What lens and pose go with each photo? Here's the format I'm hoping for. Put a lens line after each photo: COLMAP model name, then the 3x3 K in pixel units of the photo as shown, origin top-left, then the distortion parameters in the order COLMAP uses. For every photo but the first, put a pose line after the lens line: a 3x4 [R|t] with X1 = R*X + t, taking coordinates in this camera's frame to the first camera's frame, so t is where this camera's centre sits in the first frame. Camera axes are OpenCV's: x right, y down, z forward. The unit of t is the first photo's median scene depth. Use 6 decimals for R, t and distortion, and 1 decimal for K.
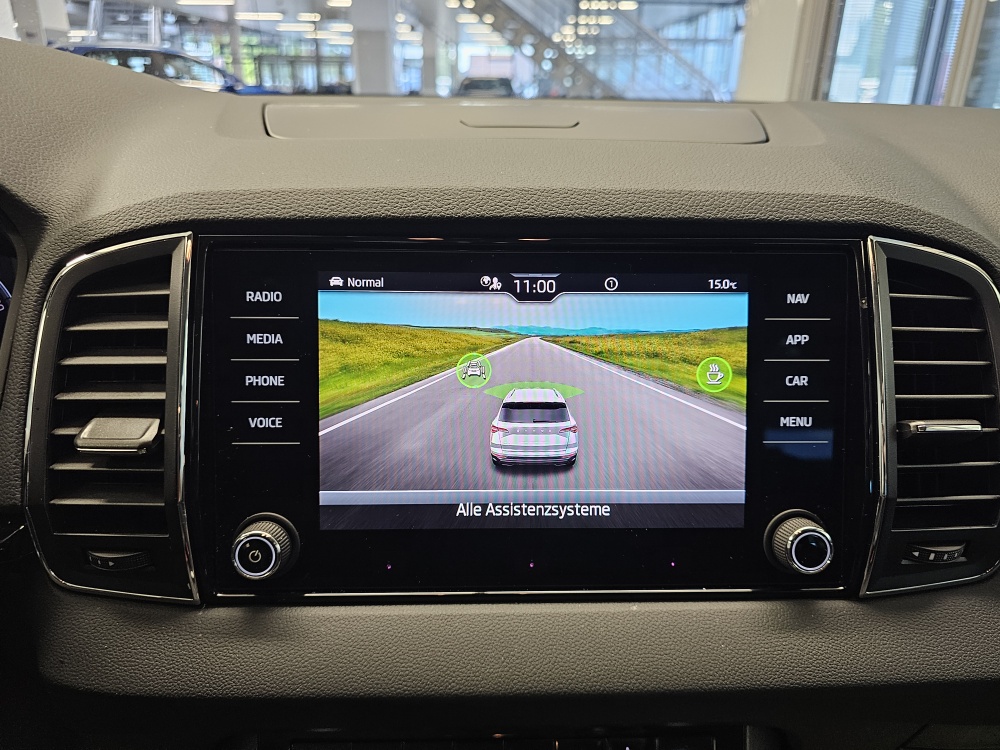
lens RADIAL K [[700.3, 0, 503.6], [0, 700.3, 375.4], [0, 0, 1]] dist [0.009665, -0.031488]
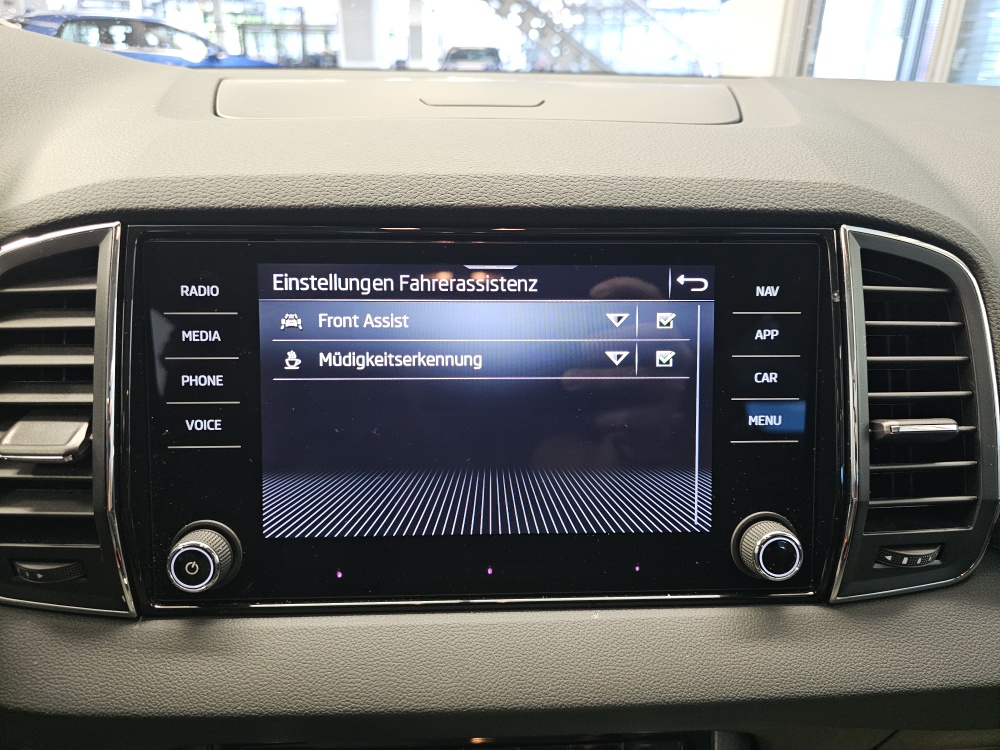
lens RADIAL K [[698.0, 0, 503.6], [0, 698.0, 361.6], [0, 0, 1]] dist [0.010760, -0.033065]
pose [[0.999862, -0.003744, 0.016198, 0.047924], [0.003400, 0.999770, 0.021183, -0.036264], [-0.016274, -0.021125, 0.999644, 0.058919]]
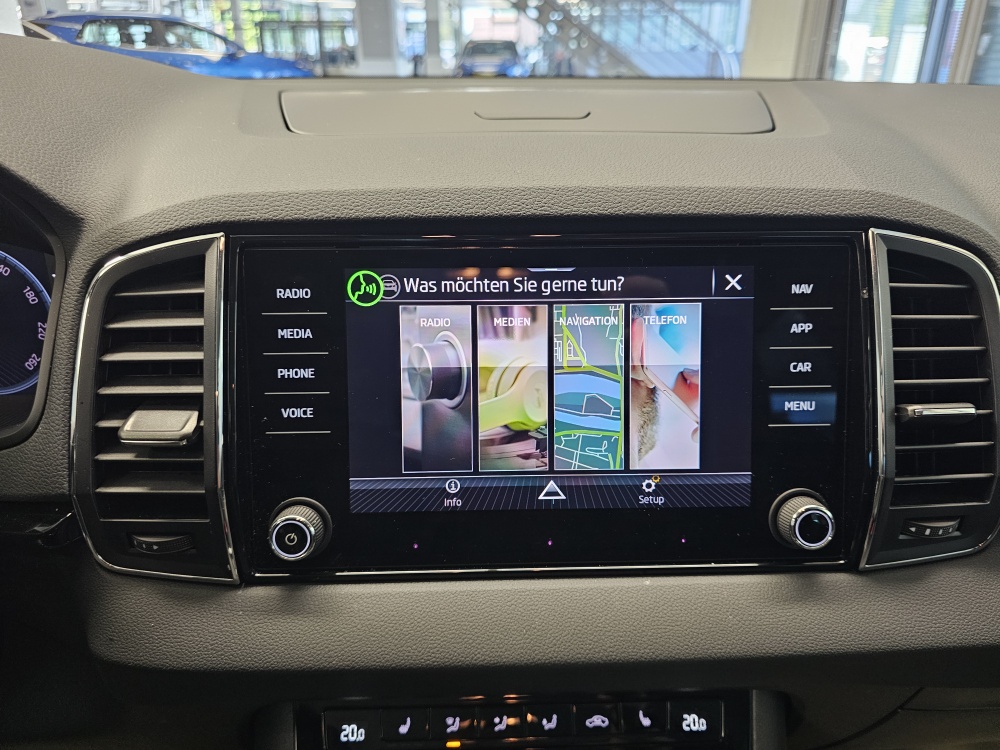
lens RADIAL K [[698.0, 0, 510.5], [0, 698.0, 364.9], [0, 0, 1]] dist [0.017064, -0.041566]
pose [[0.999937, -0.011194, -0.001296, -0.016276], [0.011231, 0.999394, 0.032942, -0.036069], [0.000926, -0.032954, 0.999456, -0.050854]]
